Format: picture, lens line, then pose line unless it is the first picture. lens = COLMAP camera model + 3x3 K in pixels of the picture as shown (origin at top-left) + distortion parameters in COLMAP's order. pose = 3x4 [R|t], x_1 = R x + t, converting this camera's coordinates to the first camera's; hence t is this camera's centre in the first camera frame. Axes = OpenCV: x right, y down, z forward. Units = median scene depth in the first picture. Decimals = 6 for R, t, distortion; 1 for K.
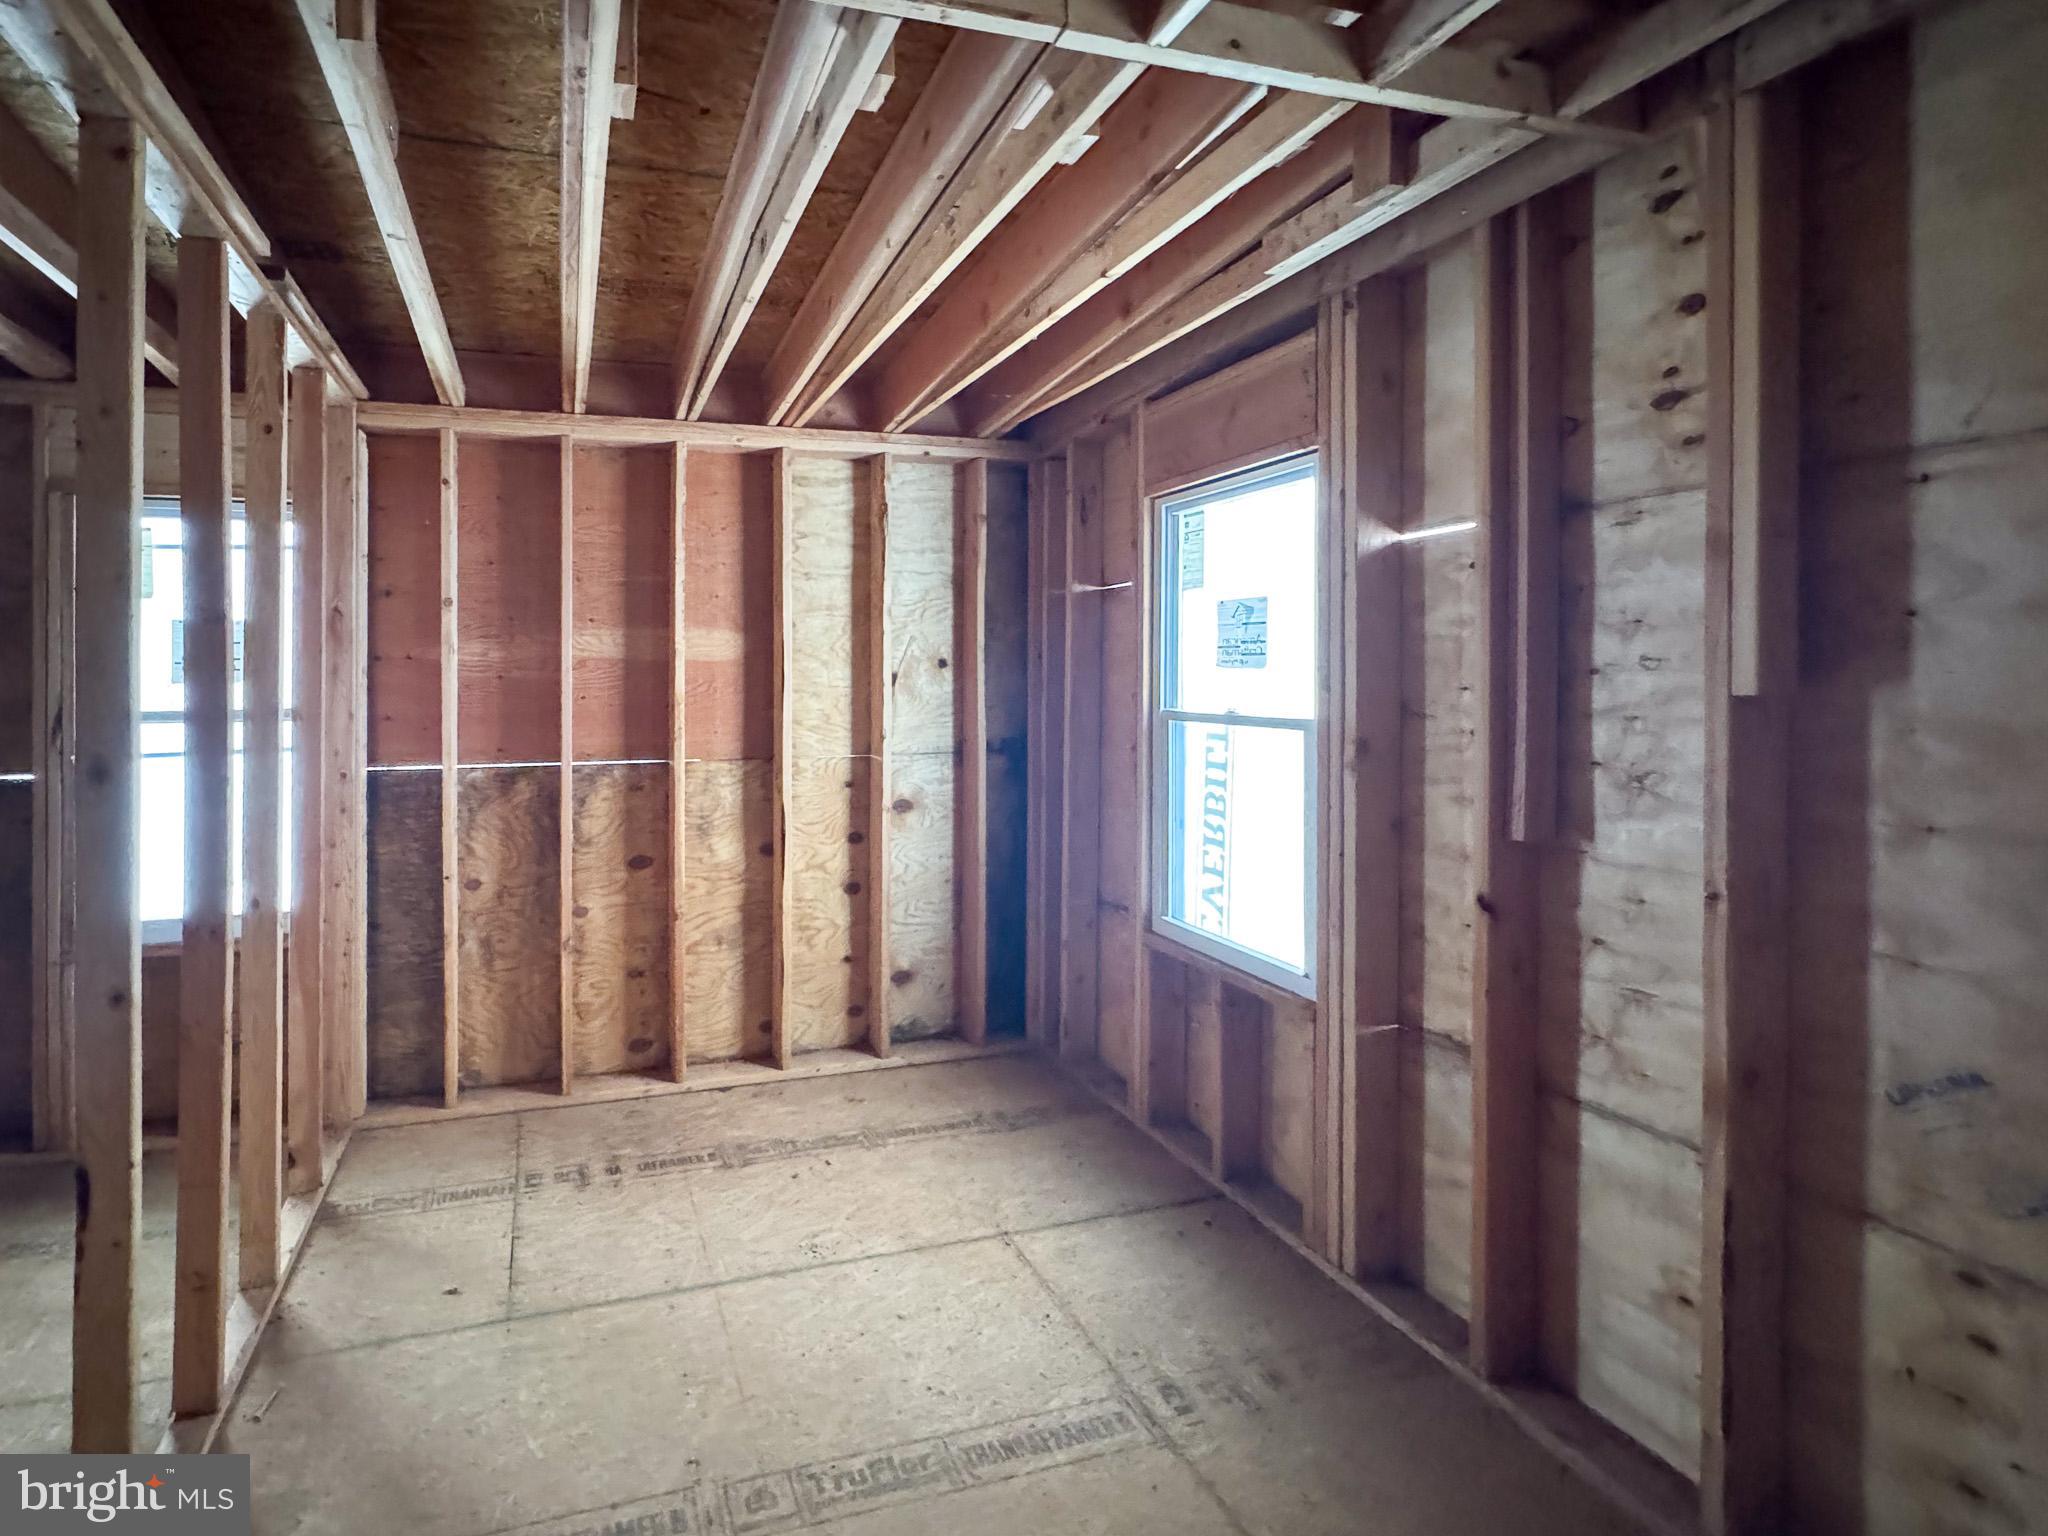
lens RADIAL K [[843.2, 0, 931.2], [0, 843.2, 747.0], [0, 0, 1]] dist [0.000469, 0.000031]
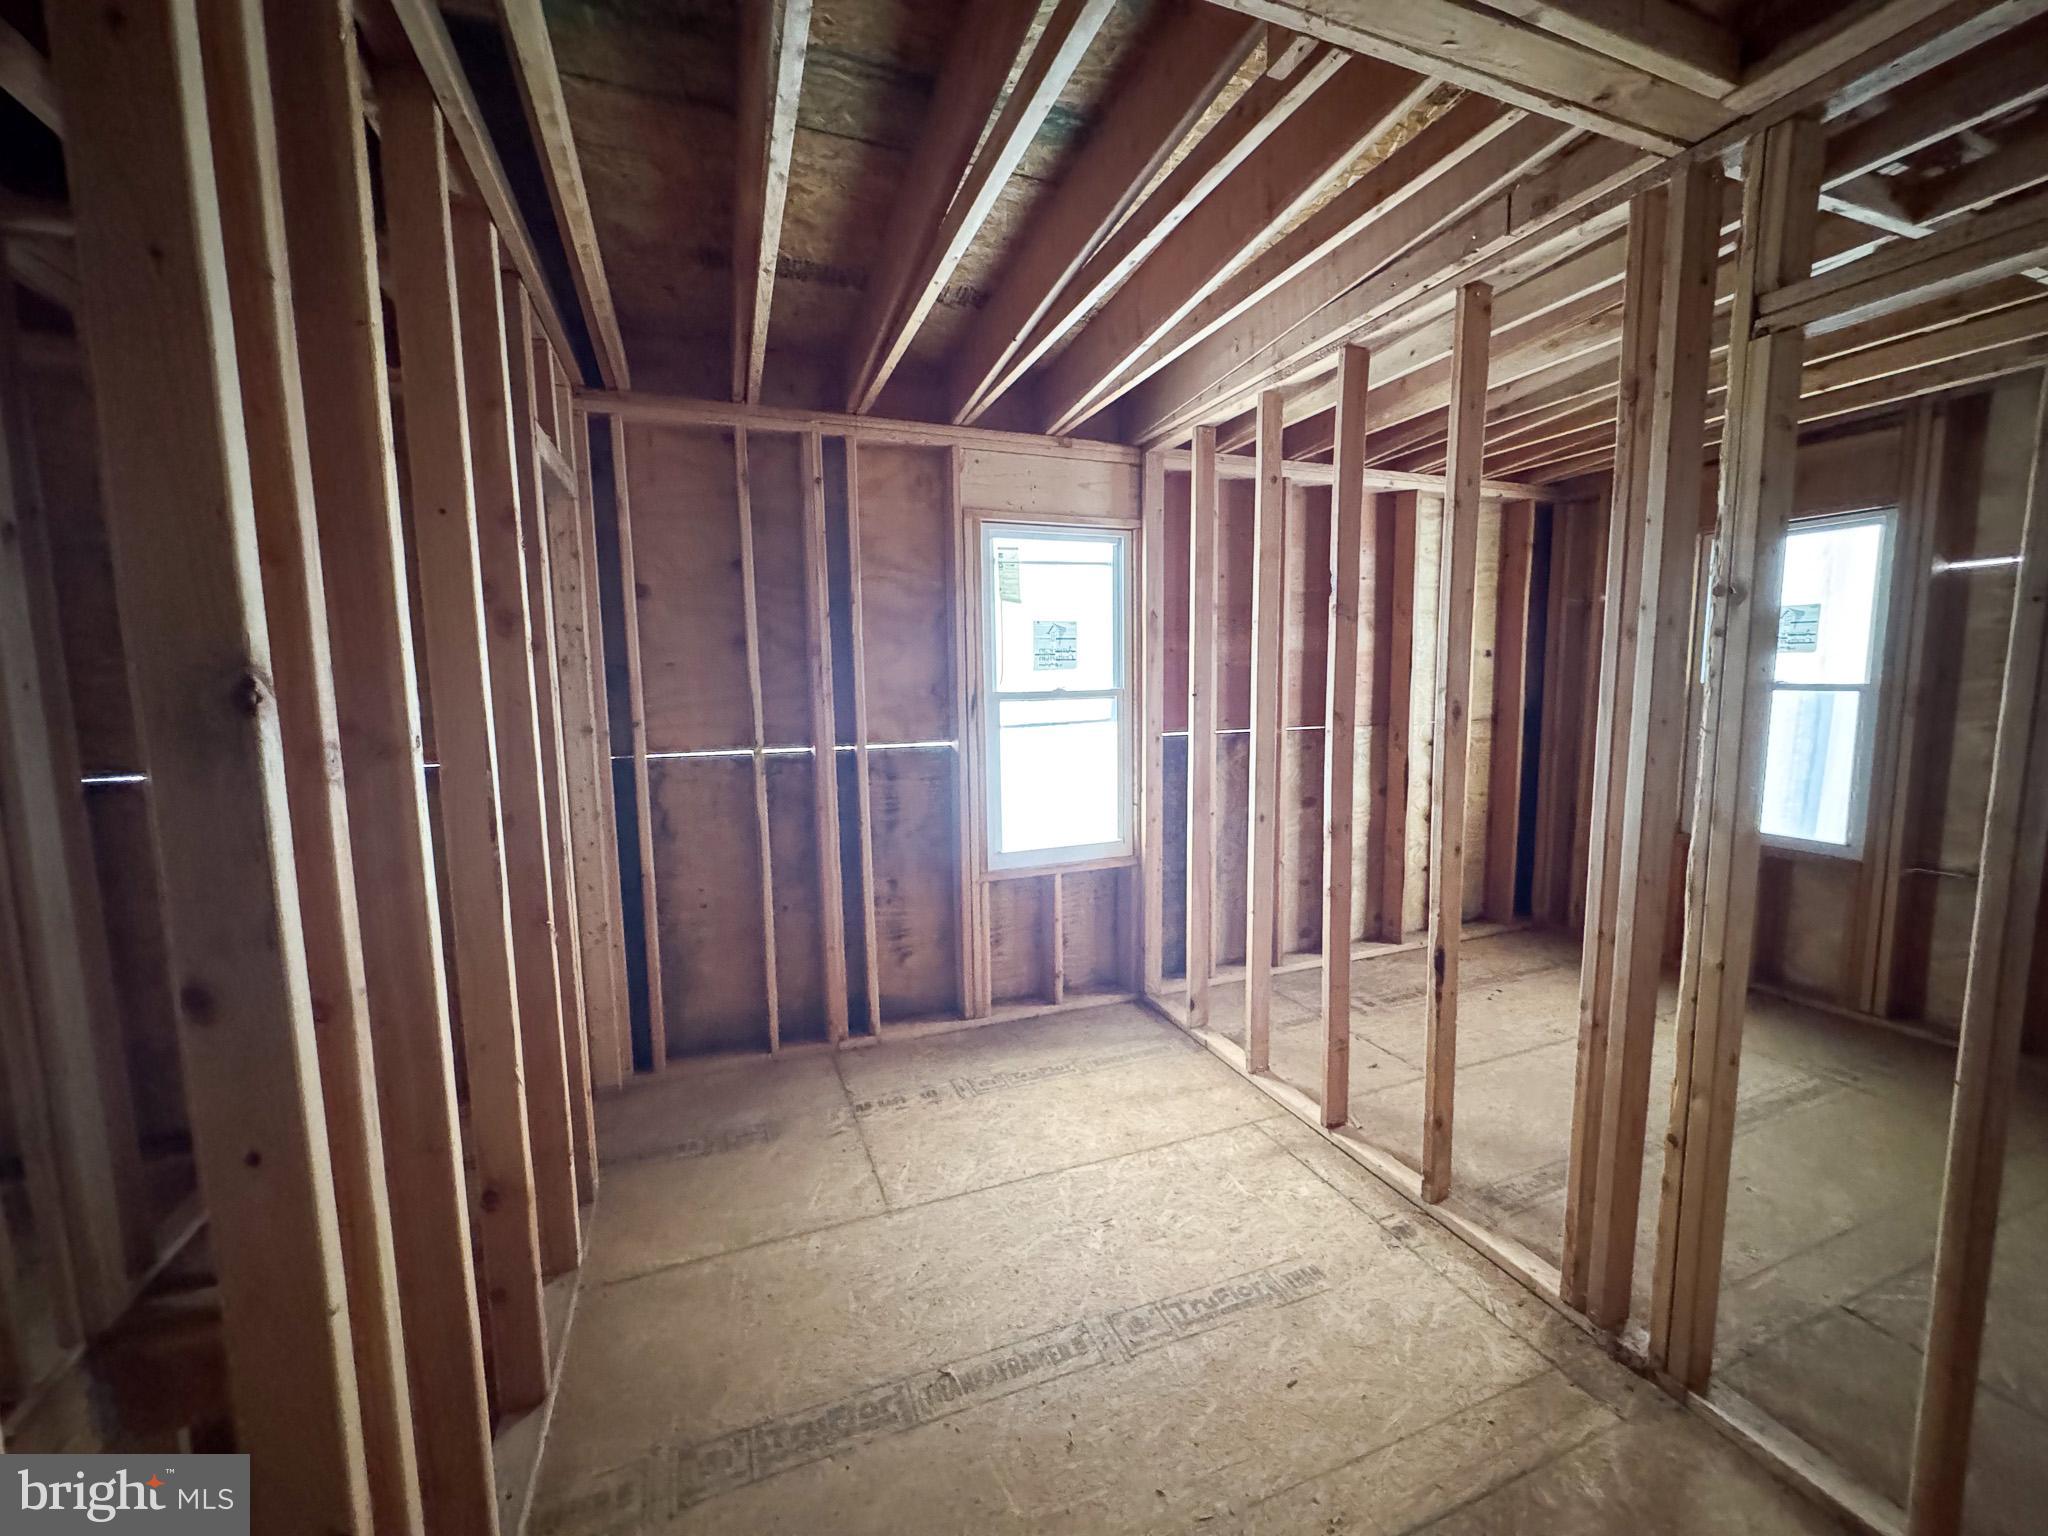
lens RADIAL K [[816.1, 0, 1030.3], [0, 816.1, 820.5], [0, 0, 1]] dist [-0.000078, 0.020410]
pose [[0.987995, -0.031485, 0.151241, -0.971944], [0.016138, 0.994689, 0.101650, 0.025173], [-0.153638, -0.097989, 0.983256, -0.231654]]
